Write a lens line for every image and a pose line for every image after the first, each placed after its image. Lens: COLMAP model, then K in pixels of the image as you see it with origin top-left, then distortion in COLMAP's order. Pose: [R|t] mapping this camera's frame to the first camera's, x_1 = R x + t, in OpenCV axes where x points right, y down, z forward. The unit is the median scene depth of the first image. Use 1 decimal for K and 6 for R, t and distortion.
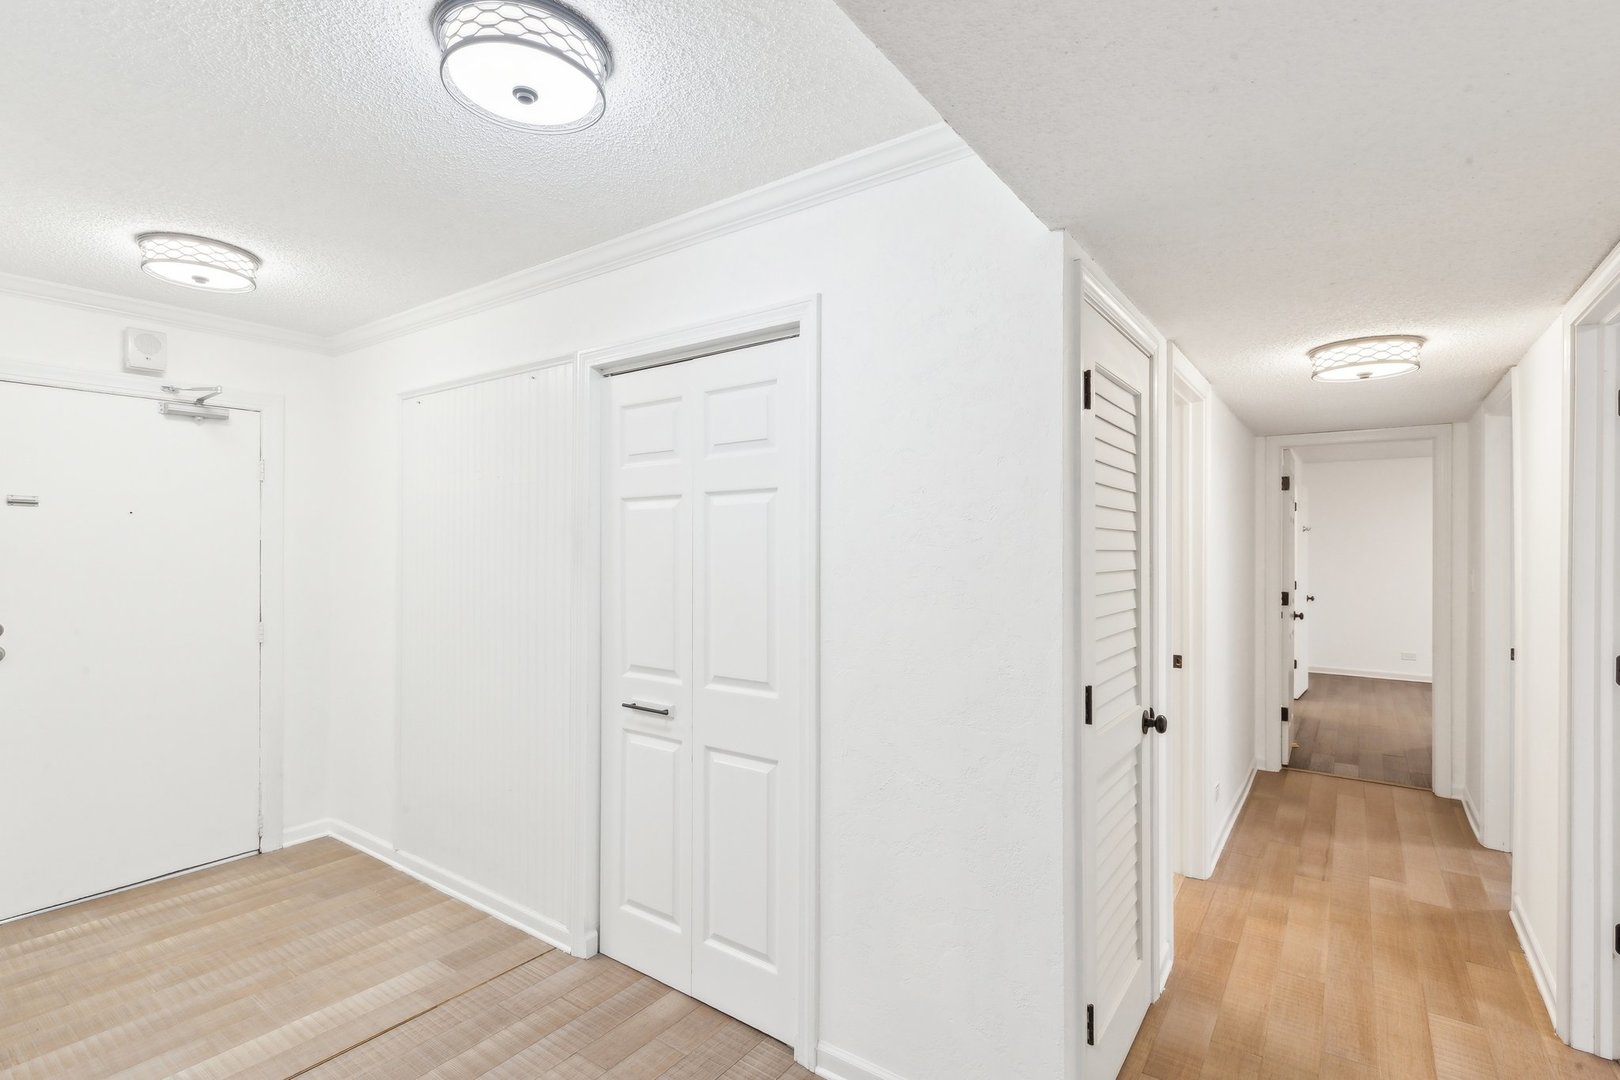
lens RADIAL K [[756.9, 0, 810.7], [0, 756.9, 551.9], [0, 0, 1]] dist [0.001487, -0.000158]
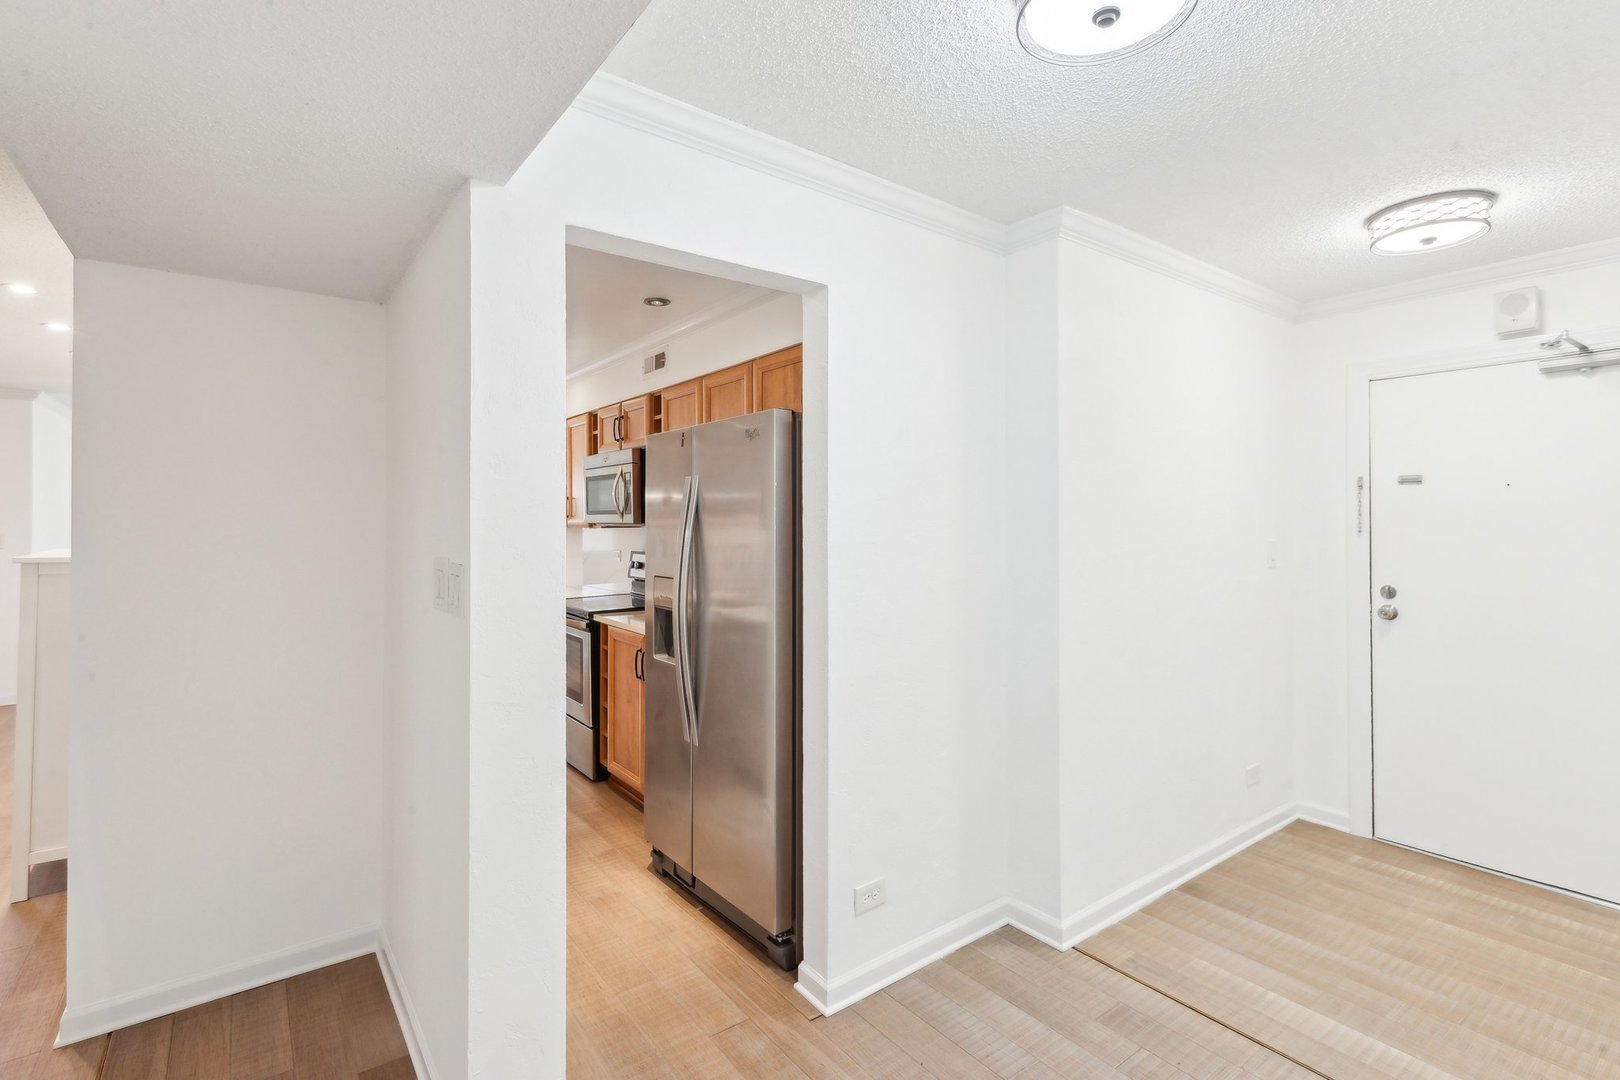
lens RADIAL K [[766.2, 0, 808.0], [0, 766.2, 523.5], [0, 0, 1]] dist [0.000632, -0.000186]
pose [[-0.298226, 0.002576, -0.954492, 0.324889], [-0.005531, 0.999975, 0.004426, -0.002378], [0.954479, 0.006599, -0.298205, 0.499197]]
